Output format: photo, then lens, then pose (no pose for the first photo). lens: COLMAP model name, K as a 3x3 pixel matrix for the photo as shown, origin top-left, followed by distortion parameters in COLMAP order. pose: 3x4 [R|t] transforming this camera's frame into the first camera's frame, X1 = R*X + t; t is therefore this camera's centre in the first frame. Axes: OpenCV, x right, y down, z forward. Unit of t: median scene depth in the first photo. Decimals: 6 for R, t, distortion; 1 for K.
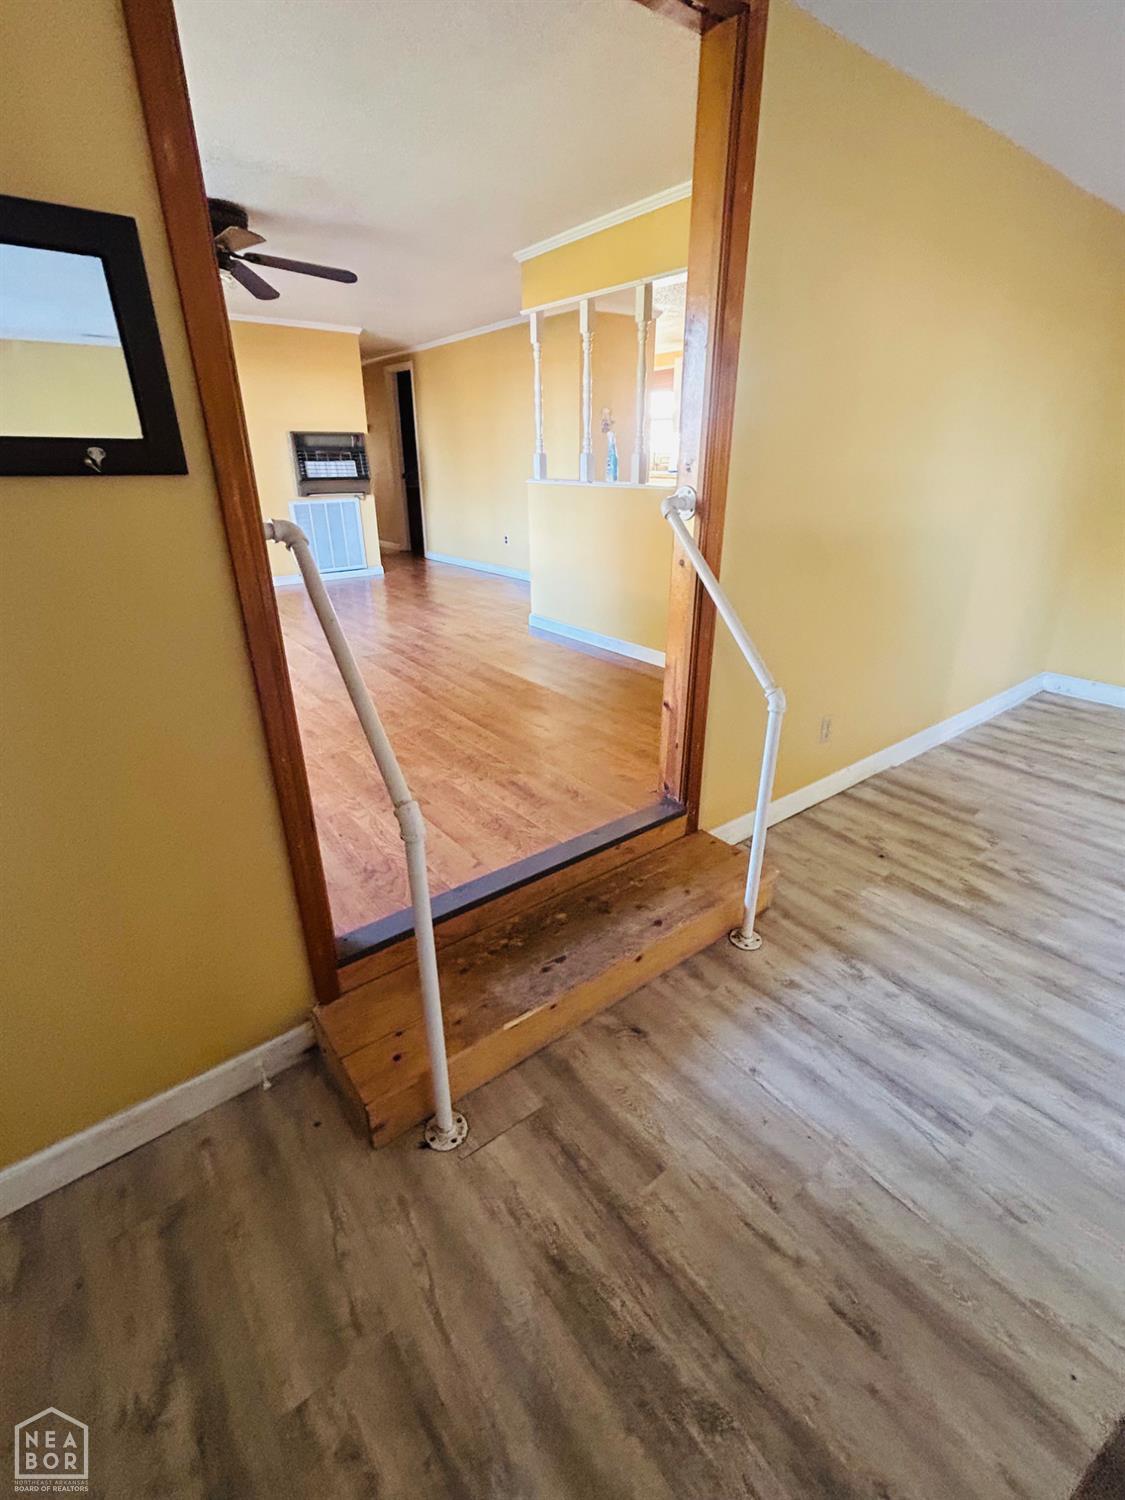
lens RADIAL K [[666.2, 0, 562.5], [0, 666.2, 750.0], [0, 0, 1]] dist [-0.003041, -0.000269]
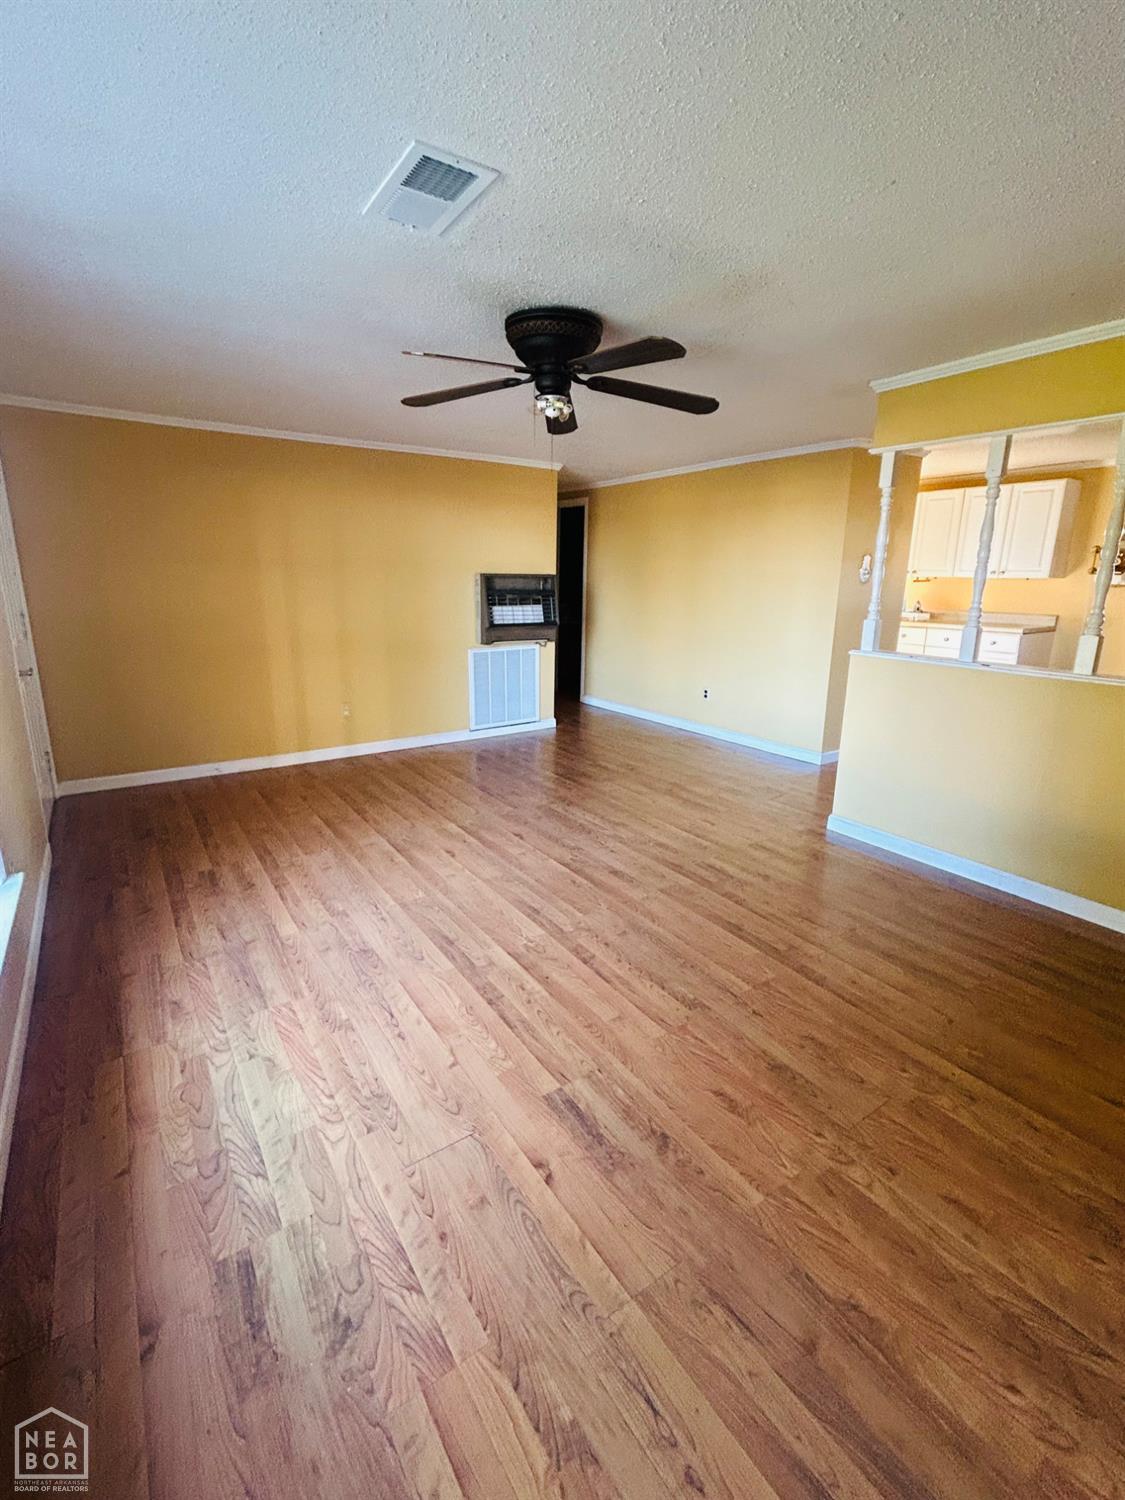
lens RADIAL K [[666.2, 0, 562.5], [0, 666.2, 750.0], [0, 0, 1]] dist [-0.003041, -0.000269]
pose [[0.998661, 0.025457, -0.045042, -0.257174], [-0.032151, 0.987426, -0.154778, -0.120541], [0.040535, 0.156019, 0.986922, 0.183074]]
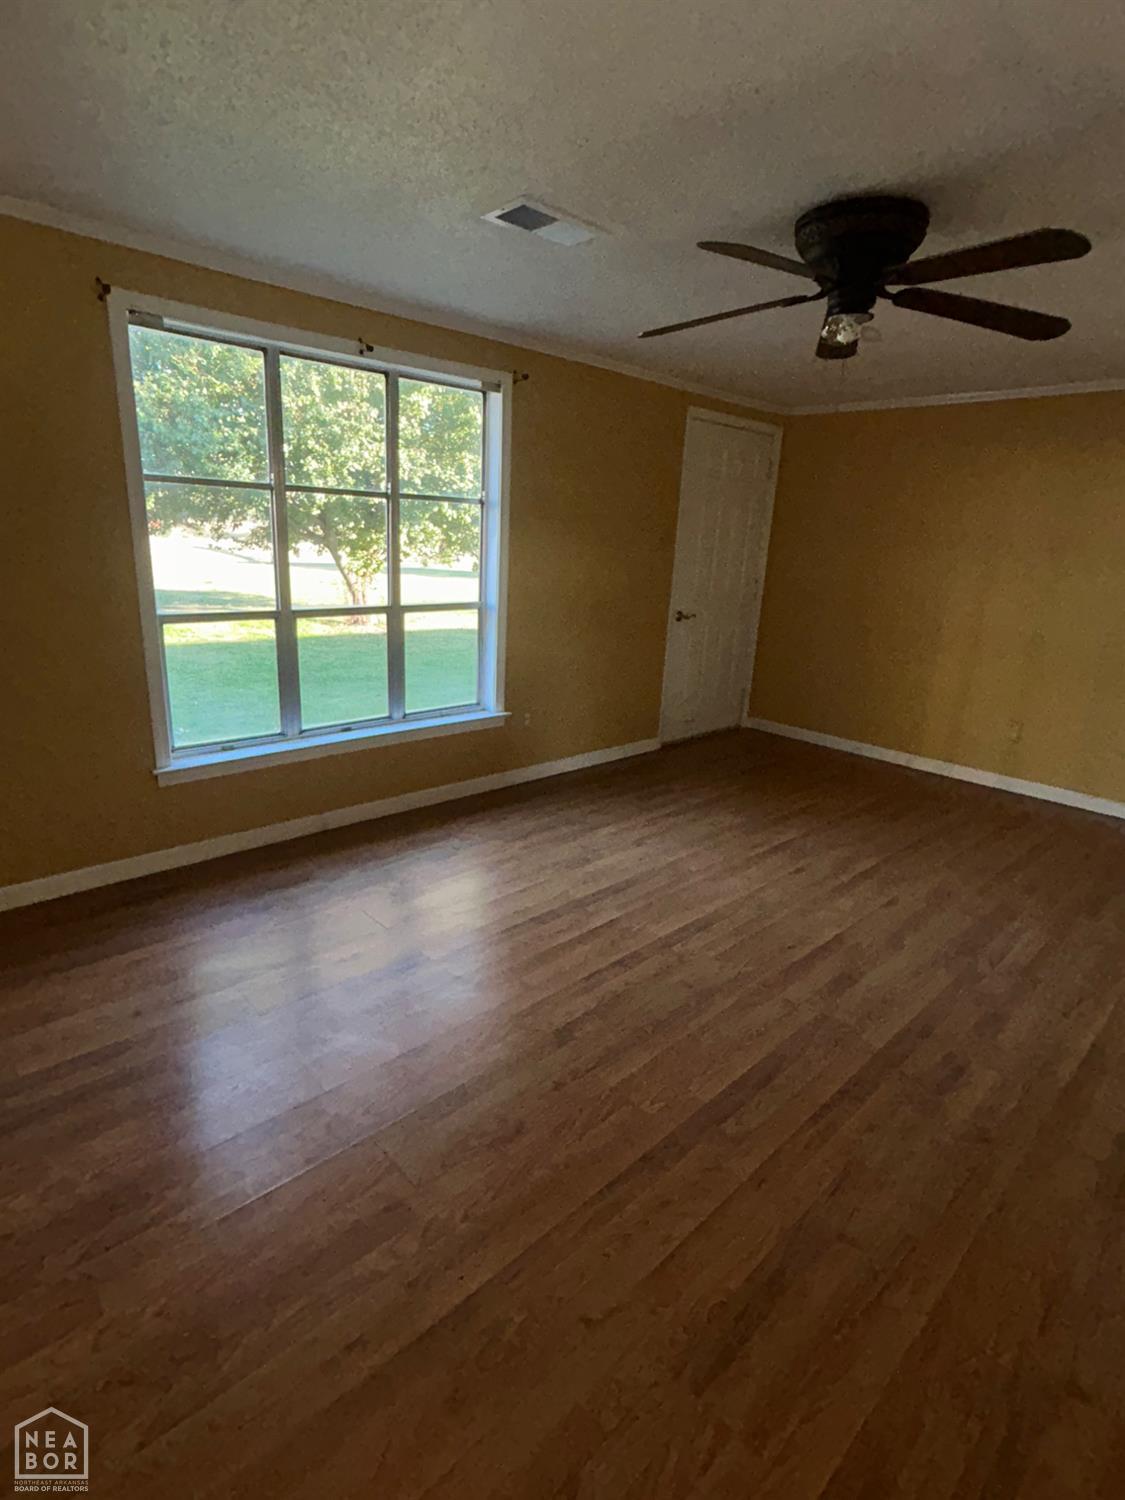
lens RADIAL K [[760.6, 0, 568.9], [0, 760.6, 752.5], [0, 0, 1]] dist [-0.001527, -0.000253]
pose [[0.115066, 0.280741, -0.952861, 0.103291], [-0.443138, 0.873003, 0.203700, -0.230799], [0.889038, 0.398810, 0.224860, 0.436012]]
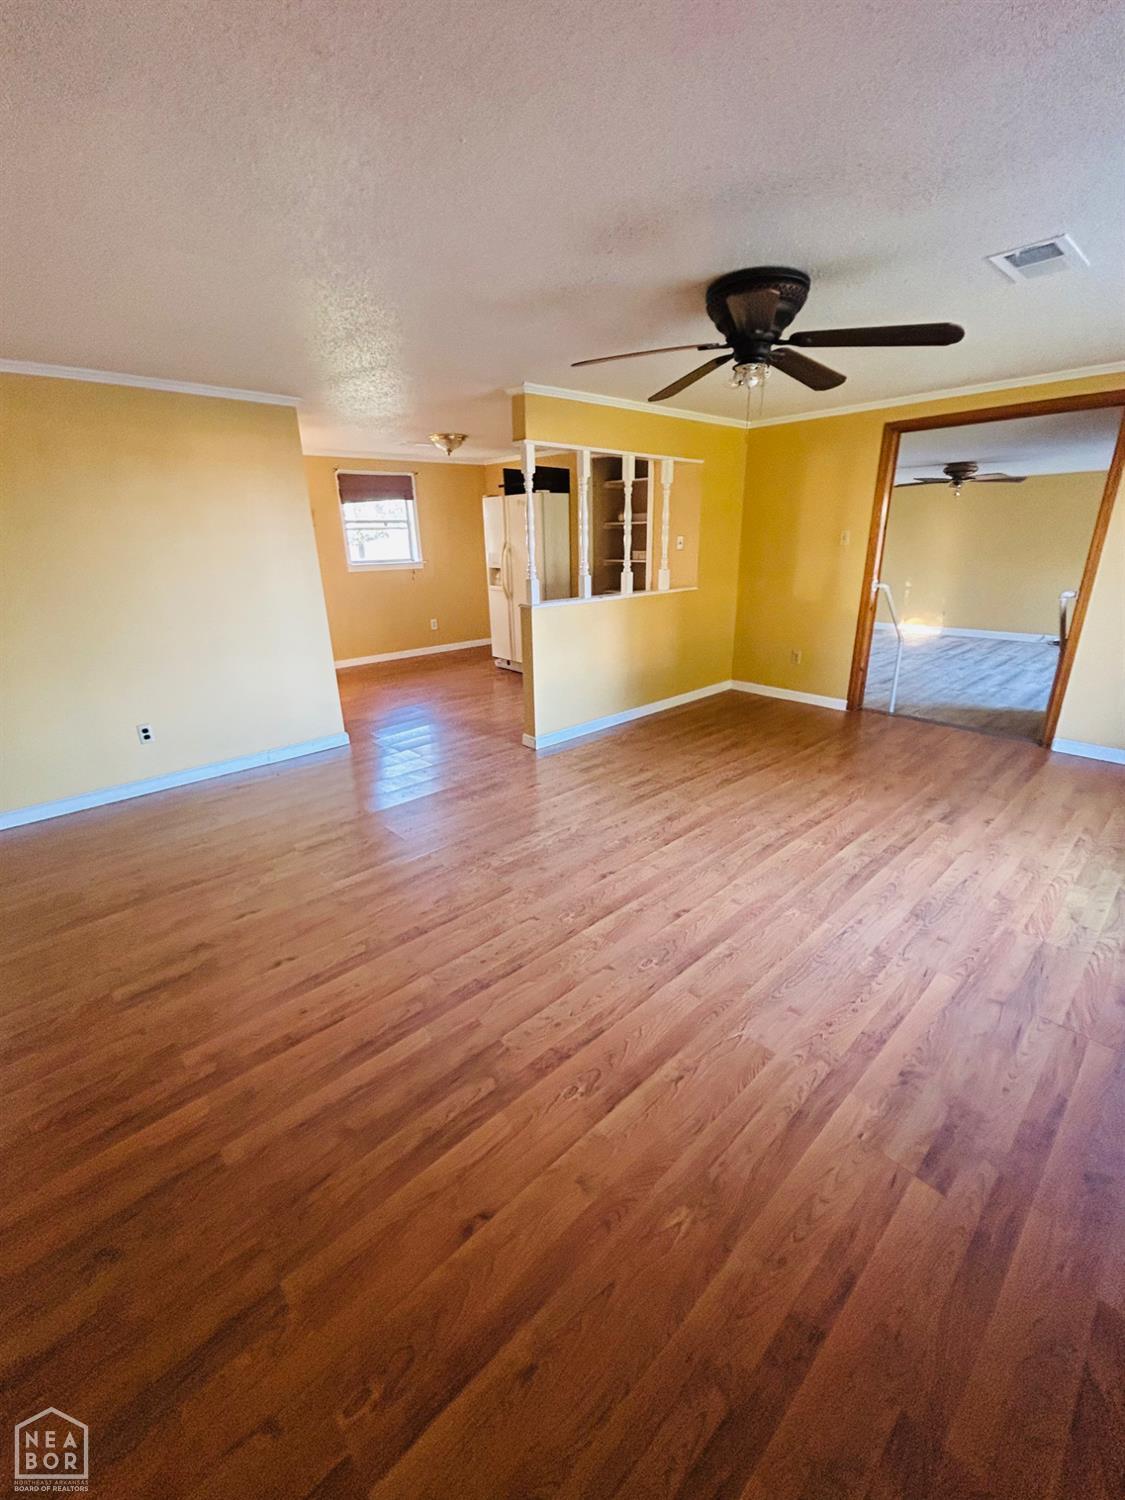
lens RADIAL K [[610.1, 0, 564.6], [0, 610.1, 748.2], [0, 0, 1]] dist [-0.001263, 0.000756]
pose [[-0.093708, -0.324877, 0.941102, -0.705845], [0.422030, 0.843172, 0.333093, -0.374164], [-0.901726, 0.428387, 0.058096, 0.736682]]
